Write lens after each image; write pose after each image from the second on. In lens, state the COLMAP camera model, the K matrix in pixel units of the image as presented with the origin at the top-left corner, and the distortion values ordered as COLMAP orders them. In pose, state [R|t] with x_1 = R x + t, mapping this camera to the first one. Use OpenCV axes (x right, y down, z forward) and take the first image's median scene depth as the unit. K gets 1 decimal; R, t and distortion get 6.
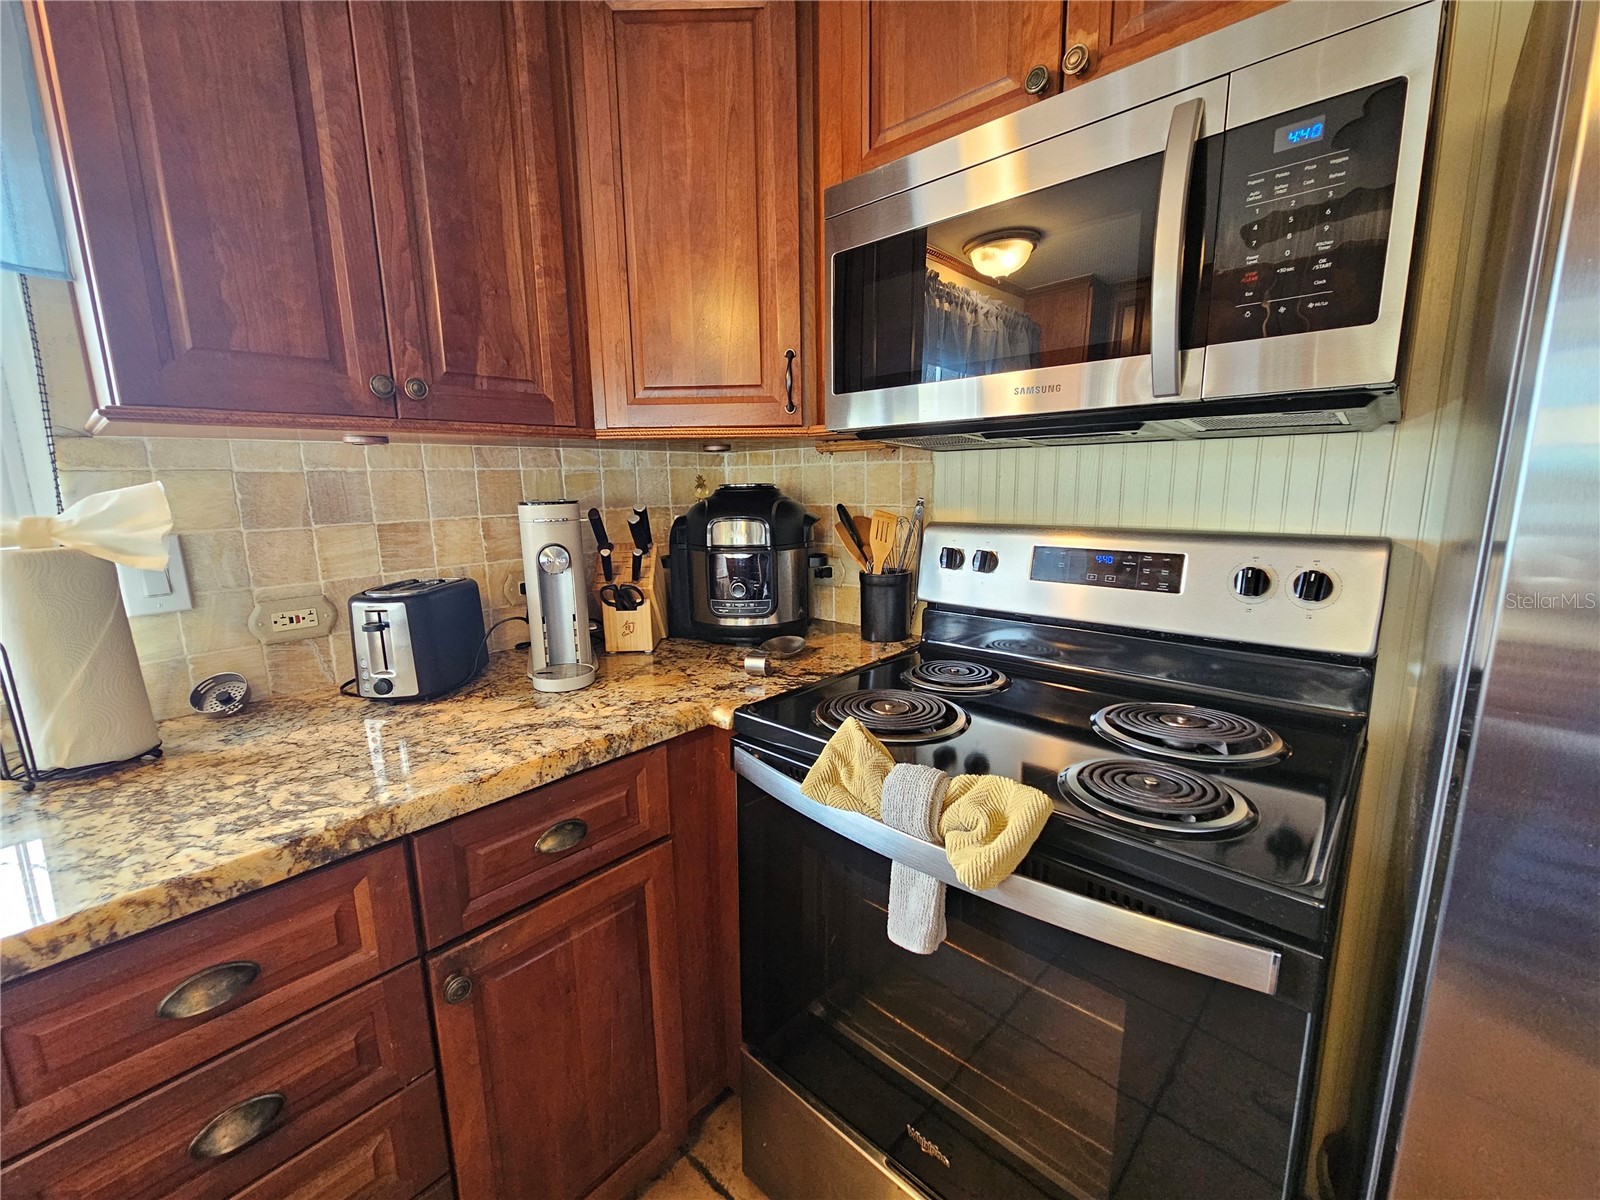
lens RADIAL K [[654.1, 0, 801.5], [0, 654.1, 597.2], [0, 0, 1]] dist [-0.001696, 0.000595]
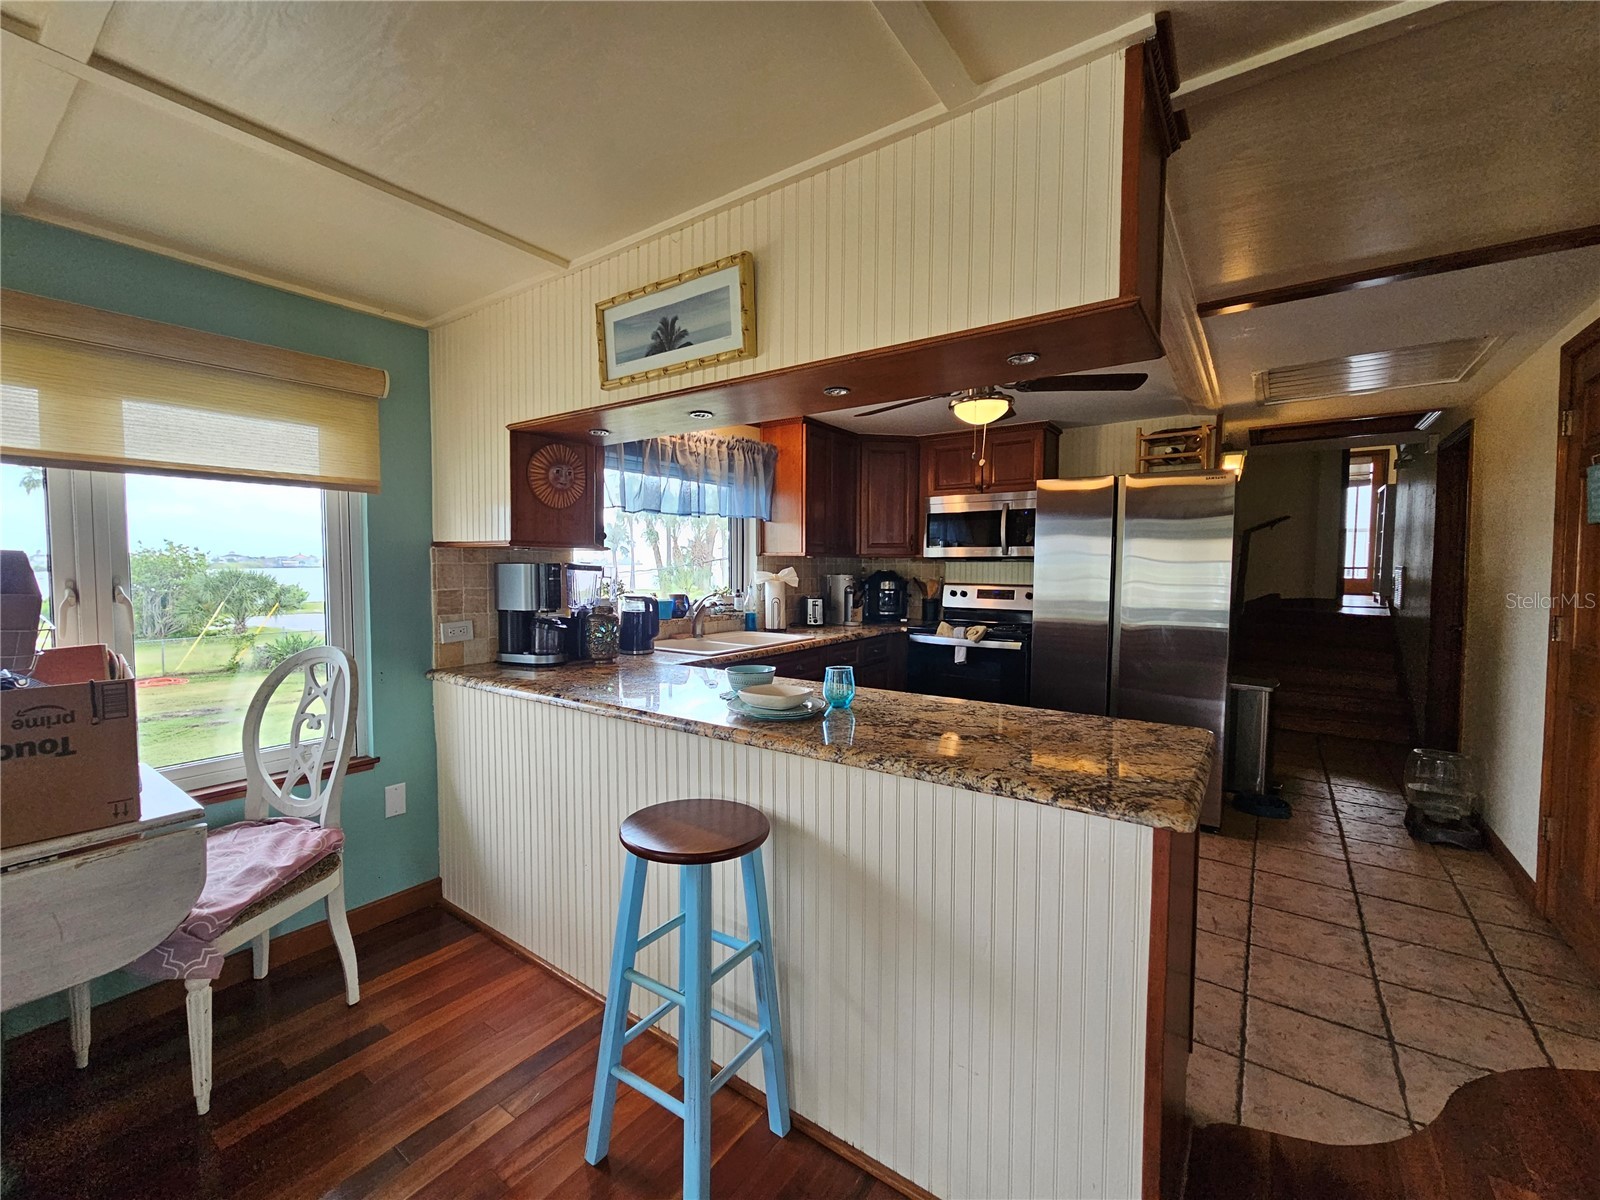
lens RADIAL K [[654.1, 0, 815.2], [0, 654.1, 605.2], [0, 0, 1]] dist [-0.001696, 0.000595]
pose [[0.989465, 0.013875, 0.144107, -1.013987], [0.002955, 0.993254, -0.115925, 0.412328], [-0.144744, 0.115130, 0.982748, -2.327472]]
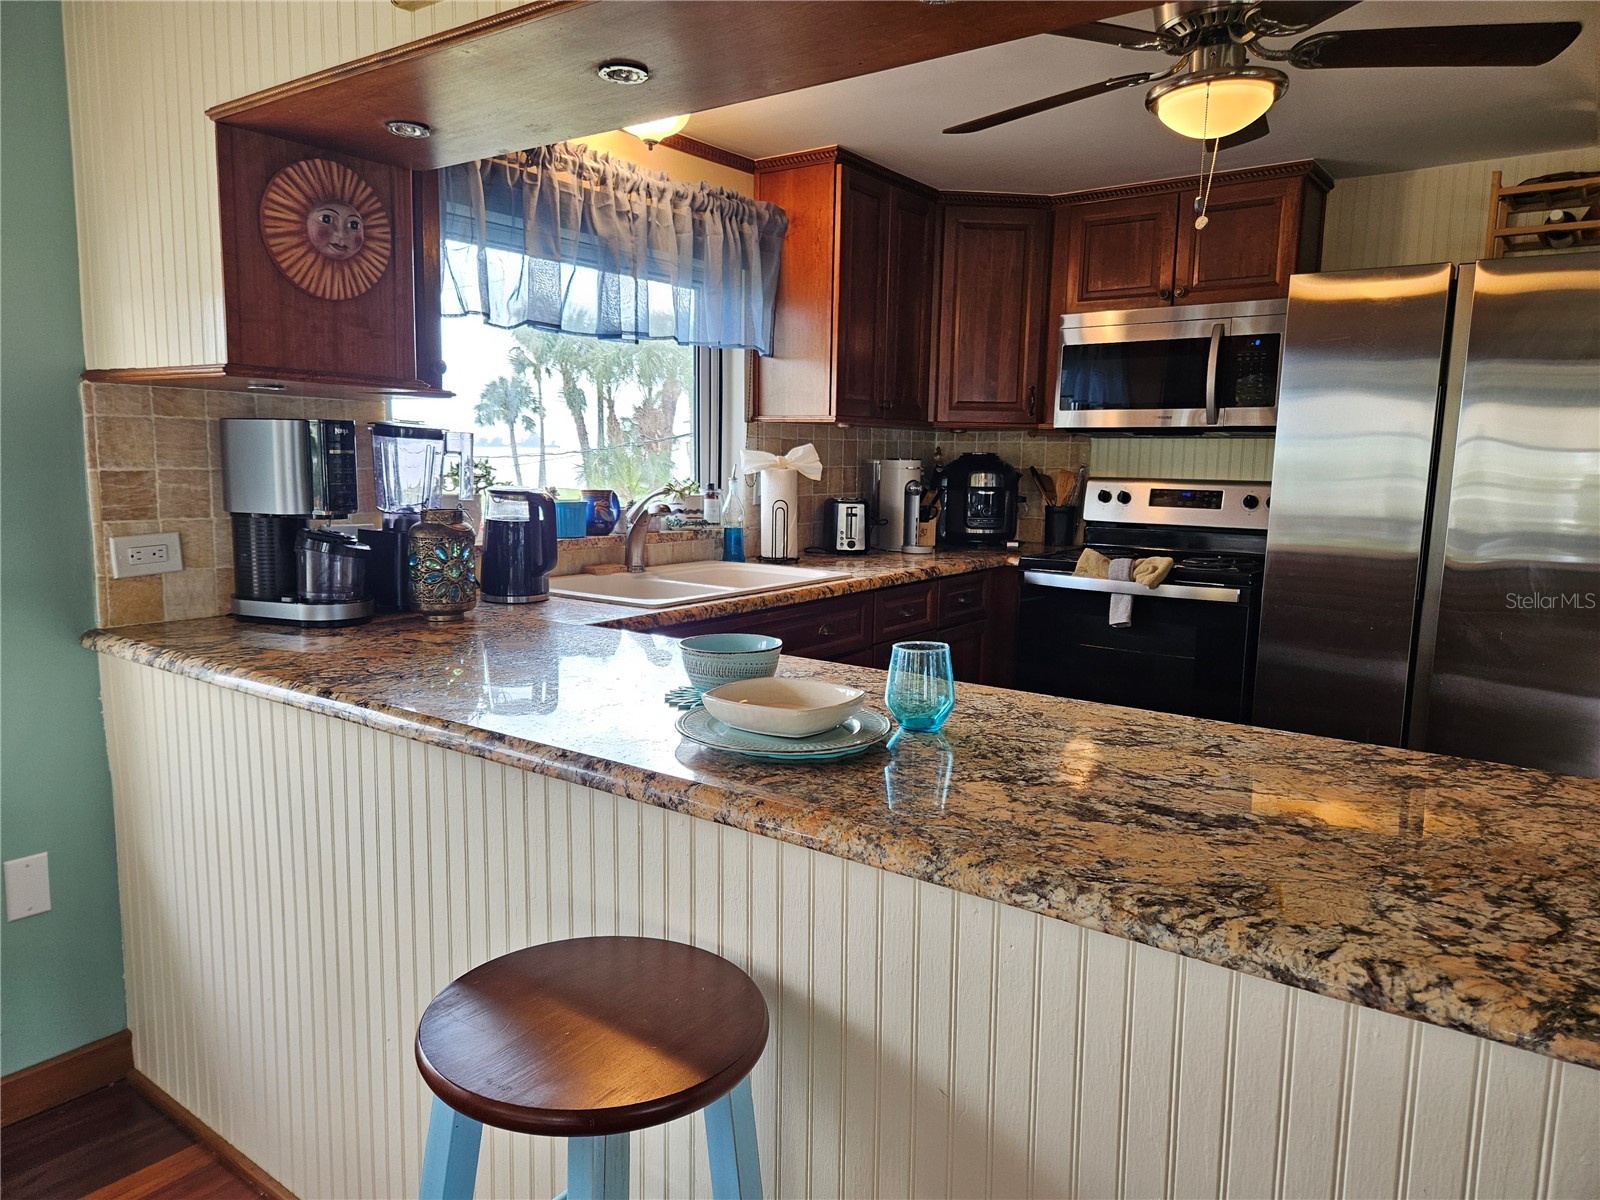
lens RADIAL K [[1055.0, 0, 790.7], [0, 1055.0, 607.1], [0, 0, 1]] dist [0.028087, 0.000505]
pose [[0.994820, 0.017951, 0.100054, -0.992846], [-0.014849, 0.999388, -0.031665, 0.379485], [-0.100561, 0.030015, 0.994478, -1.966692]]
